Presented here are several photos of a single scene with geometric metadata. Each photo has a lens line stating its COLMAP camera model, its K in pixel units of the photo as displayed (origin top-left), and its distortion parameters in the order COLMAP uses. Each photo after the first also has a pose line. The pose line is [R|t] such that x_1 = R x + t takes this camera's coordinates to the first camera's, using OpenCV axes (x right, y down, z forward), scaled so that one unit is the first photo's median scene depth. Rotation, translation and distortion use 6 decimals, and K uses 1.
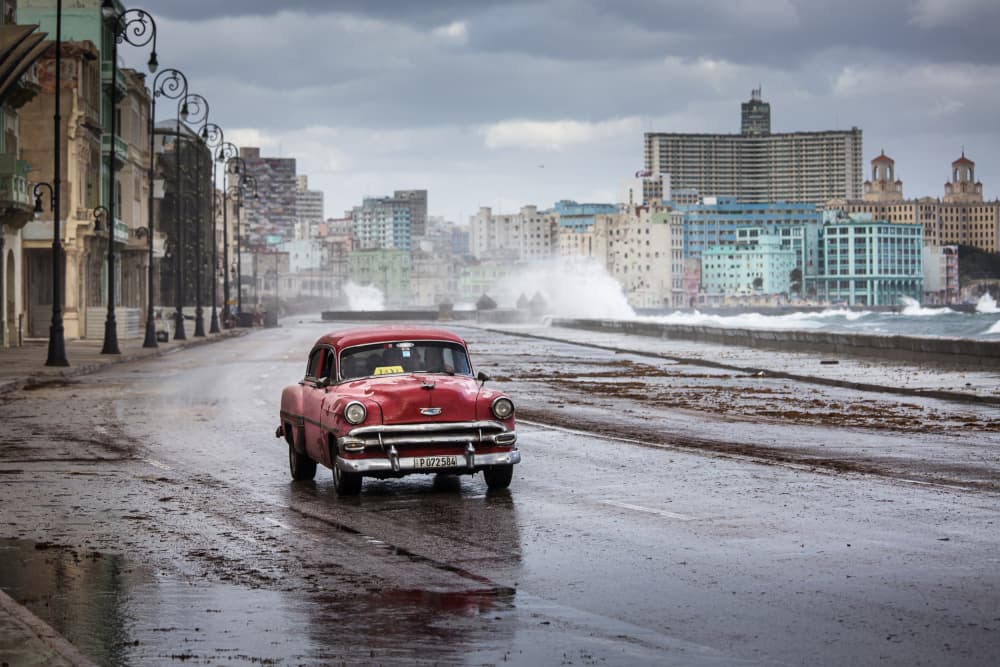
lens RADIAL K [[6399.9, 0, 500.0], [0, 6399.9, 333.5], [0, 0, 1]] dist [0.510982, -51.488831]
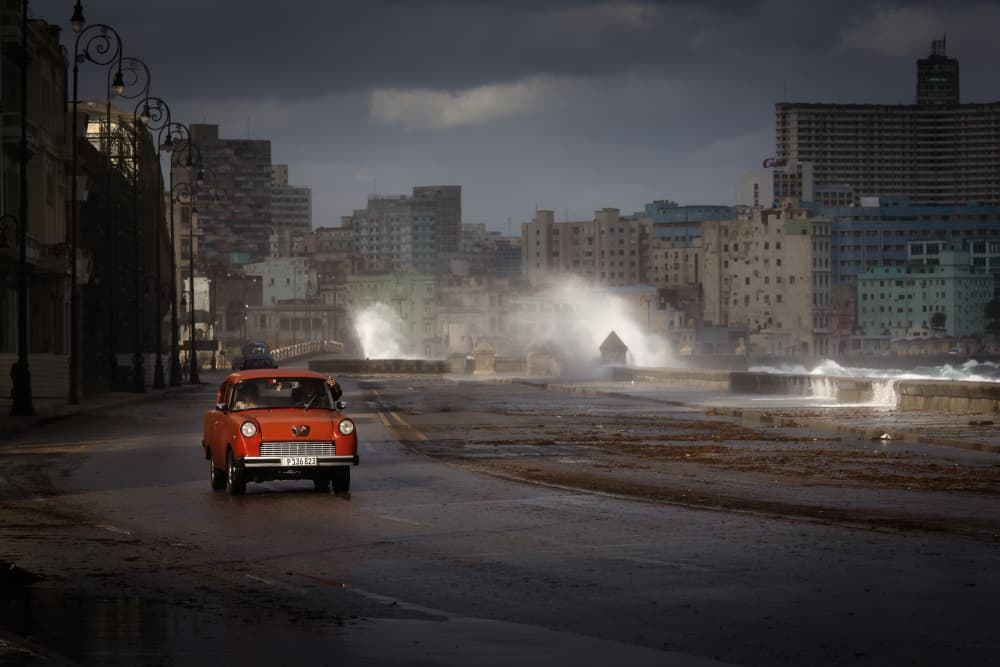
lens RADIAL K [[6399.9, 0, 500.0], [0, 6399.9, 333.5], [0, 0, 1]] dist [0.510982, -51.488831]
pose [[0.999998, -0.000401, 0.002173, -0.008613], [0.000410, 0.999991, -0.004285, -0.003530], [-0.002171, 0.004285, 0.999988, 0.306898]]
